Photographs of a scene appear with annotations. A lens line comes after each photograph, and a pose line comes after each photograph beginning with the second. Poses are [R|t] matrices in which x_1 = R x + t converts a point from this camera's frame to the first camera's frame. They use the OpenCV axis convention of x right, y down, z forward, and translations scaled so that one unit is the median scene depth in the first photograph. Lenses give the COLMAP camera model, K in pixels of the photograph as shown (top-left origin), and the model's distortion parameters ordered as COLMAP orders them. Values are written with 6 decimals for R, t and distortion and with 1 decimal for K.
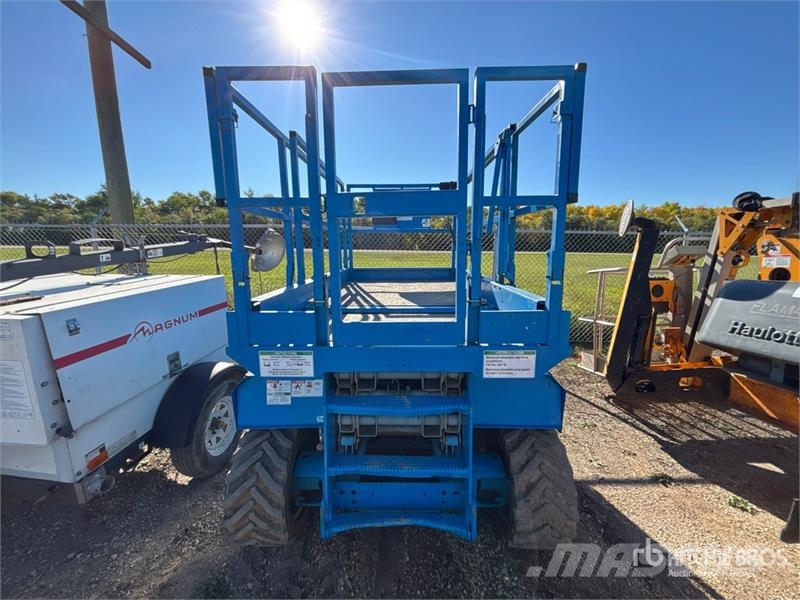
lens RADIAL K [[314.5, 0, 400.0], [0, 314.5, 300.0], [0, 0, 1]] dist [0.001813, -0.000050]
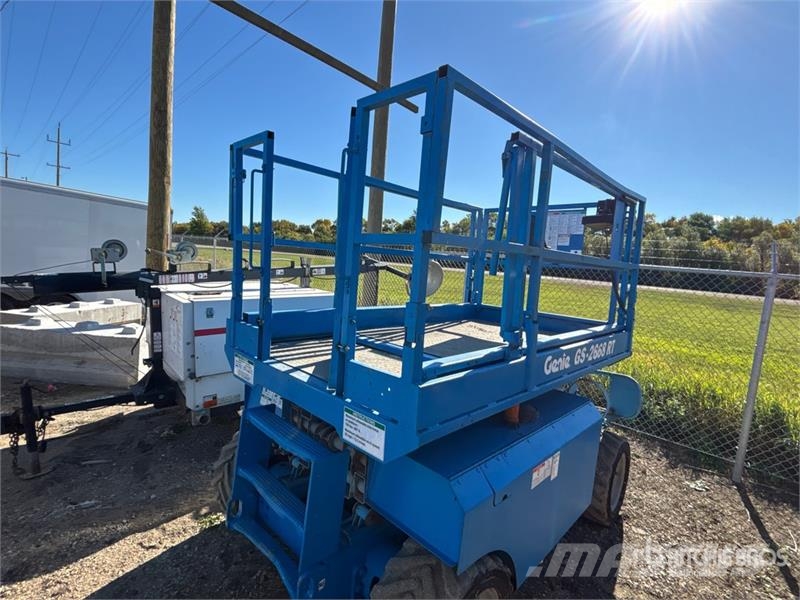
lens RADIAL K [[380.4, 0, 399.0], [0, 380.4, 297.6], [0, 0, 1]] dist [-0.001920, -0.000222]
pose [[0.699903, 0.116564, -0.704662, 0.697816], [-0.188331, 0.981796, -0.024652, -0.088455], [0.688961, 0.149964, 0.709115, 0.200686]]
